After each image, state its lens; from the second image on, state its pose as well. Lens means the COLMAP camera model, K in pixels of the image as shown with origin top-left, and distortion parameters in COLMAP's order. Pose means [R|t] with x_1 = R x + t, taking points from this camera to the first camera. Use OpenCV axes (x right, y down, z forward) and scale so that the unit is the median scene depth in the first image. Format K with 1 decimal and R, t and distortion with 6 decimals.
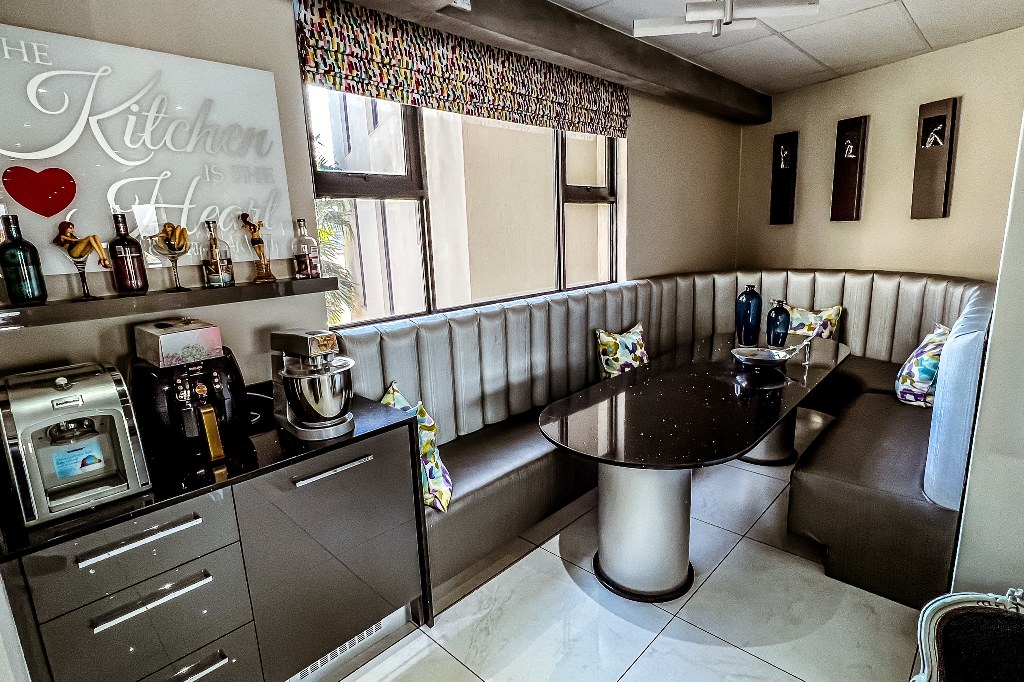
lens RADIAL K [[529.3, 0, 512.0], [0, 529.3, 341.0], [0, 0, 1]] dist [0.002474, 0.000449]
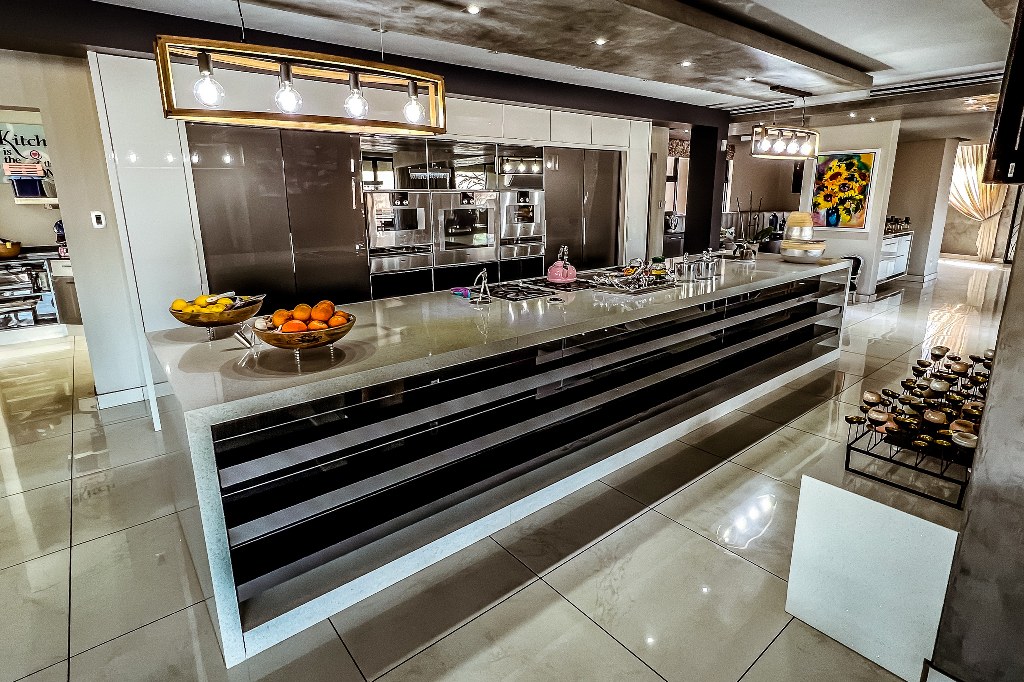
lens RADIAL K [[529.3, 0, 512.0], [0, 529.3, 341.0], [0, 0, 1]] dist [0.002474, 0.000449]
pose [[0.993544, 0.043555, -0.104758, -0.845191], [-0.037465, 0.997530, 0.059412, 0.626578], [0.107087, -0.055104, 0.992722, -2.715408]]
